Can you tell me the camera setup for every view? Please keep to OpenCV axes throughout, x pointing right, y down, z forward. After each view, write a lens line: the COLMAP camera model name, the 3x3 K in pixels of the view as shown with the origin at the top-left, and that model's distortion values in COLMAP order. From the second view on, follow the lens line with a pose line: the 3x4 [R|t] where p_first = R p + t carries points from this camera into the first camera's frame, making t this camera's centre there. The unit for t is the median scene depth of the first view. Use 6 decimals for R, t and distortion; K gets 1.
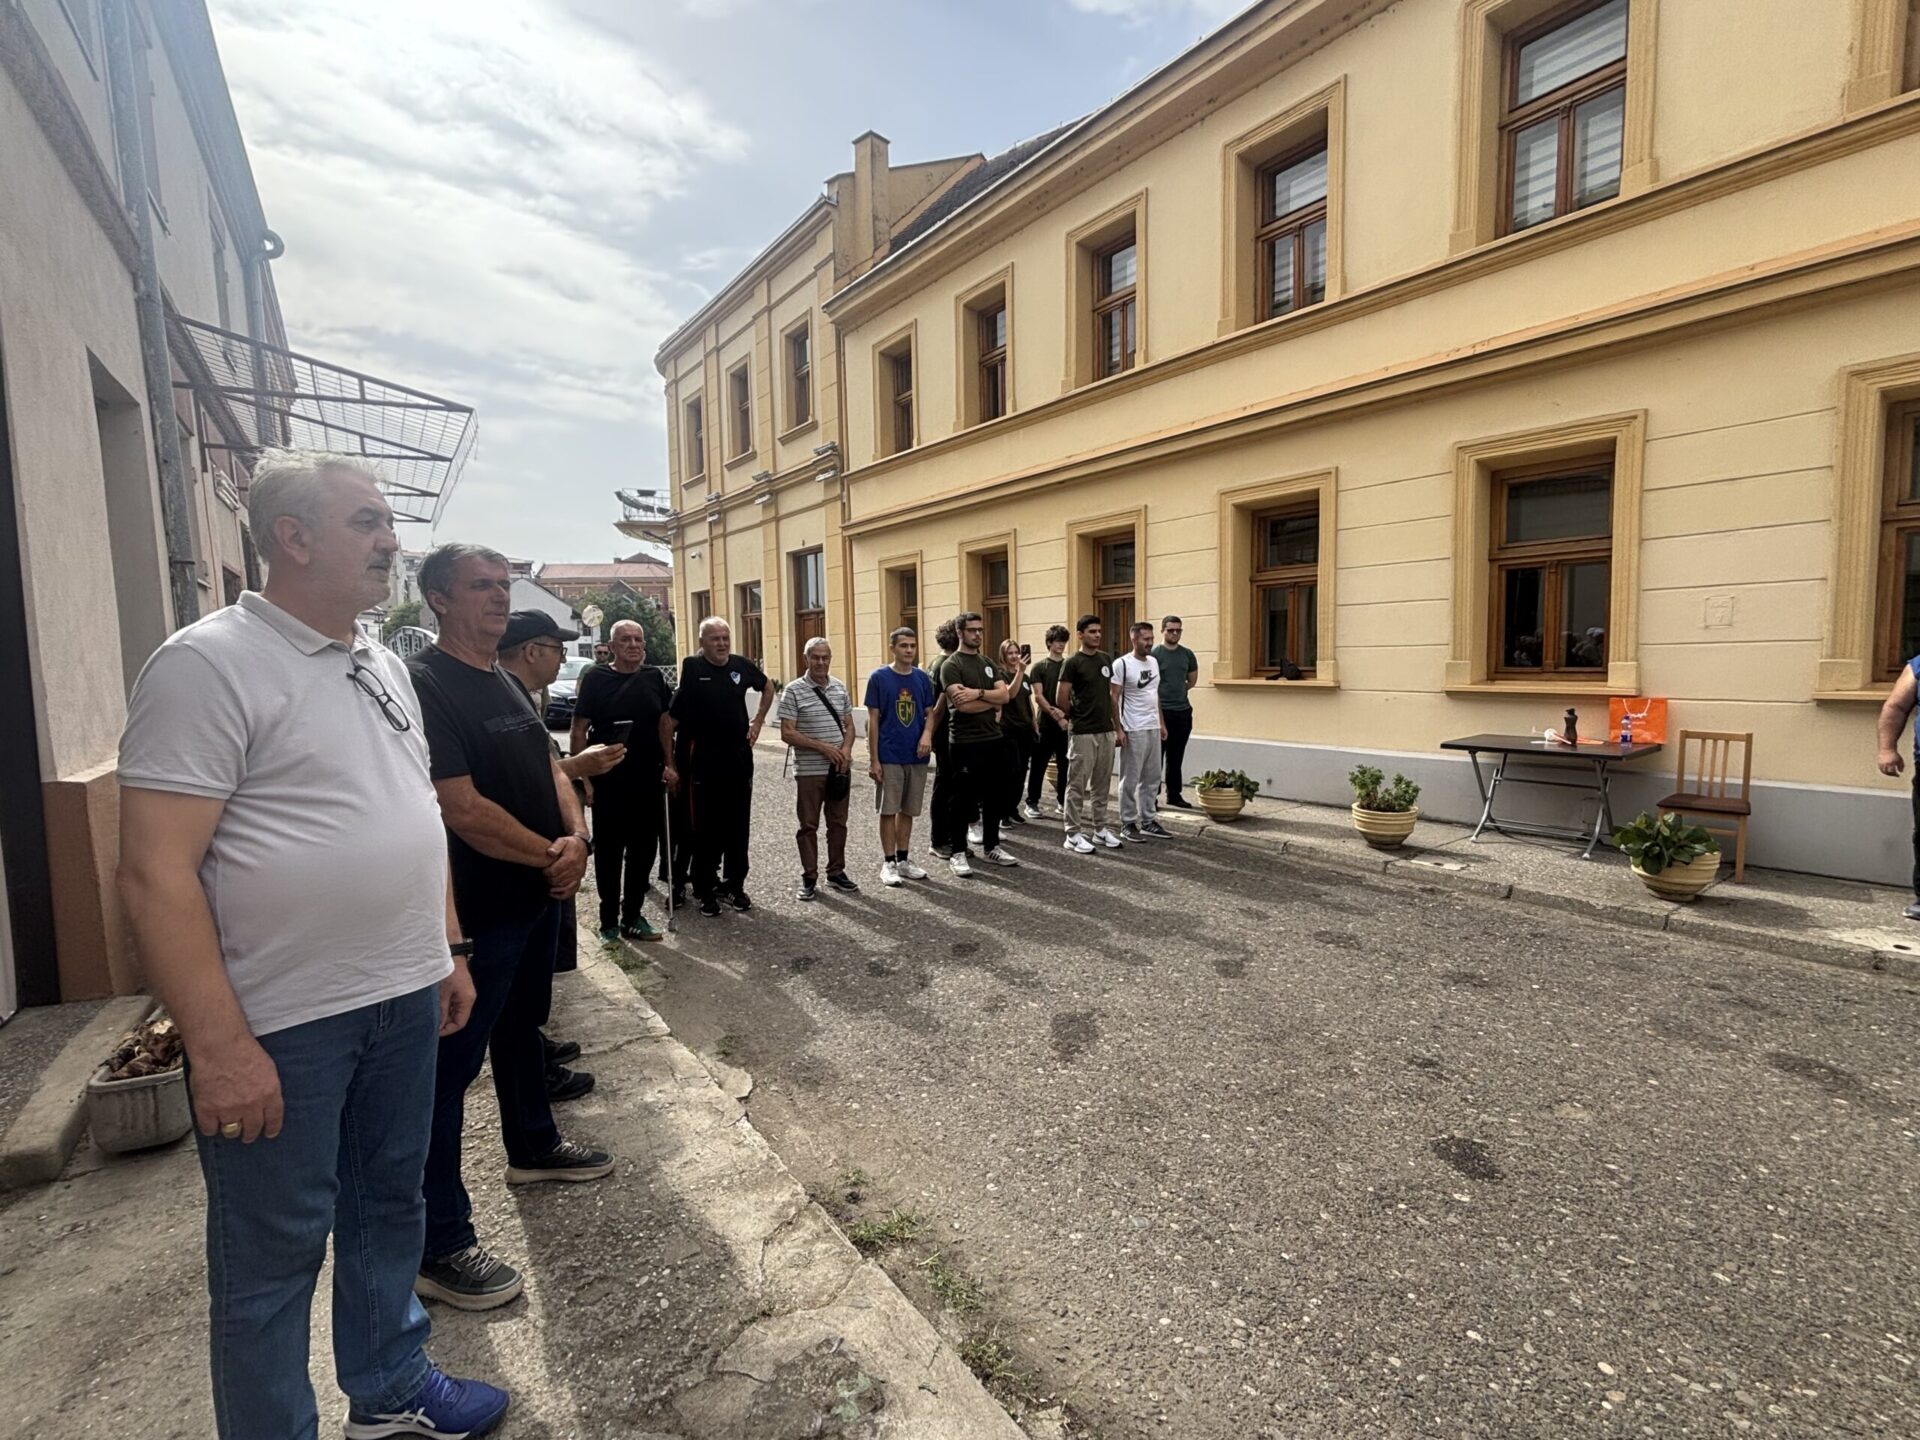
lens RADIAL K [[869.8, 0, 960.0], [0, 869.8, 720.0], [0, 0, 1]] dist [-0.000616, -0.000199]
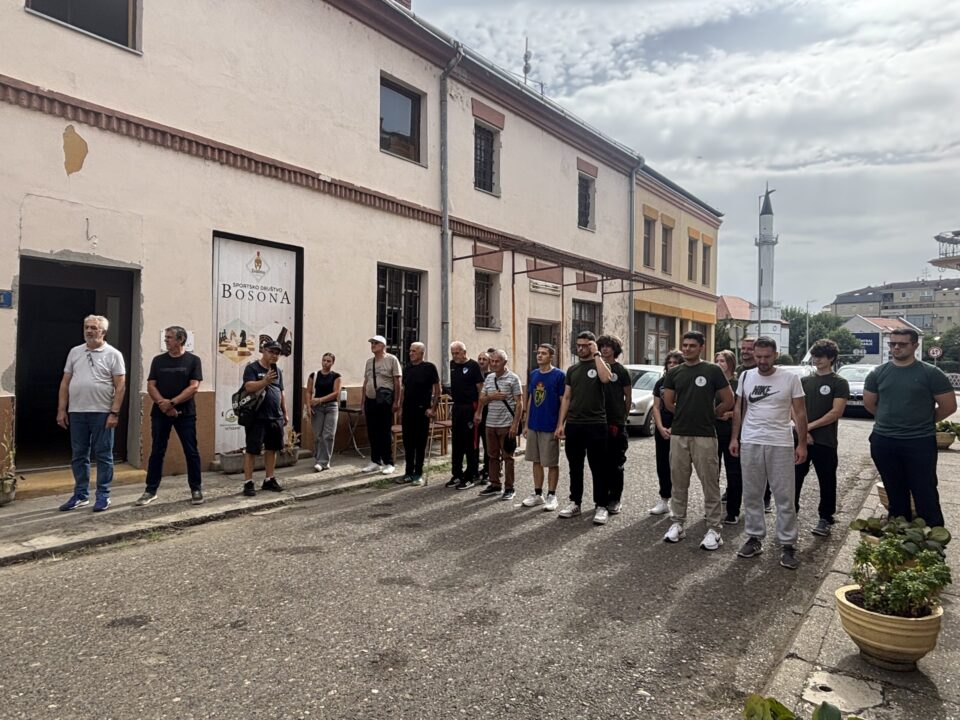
lens RADIAL K [[582.8, 0, 480.0], [0, 582.8, 360.0], [0, 0, 1]] dist [-0.005486, -0.001779]
pose [[0.277622, 0.022462, -0.960428, 1.191030], [-0.097099, 0.995263, -0.004791, -0.078604], [0.955771, 0.094587, 0.278488, 0.789190]]
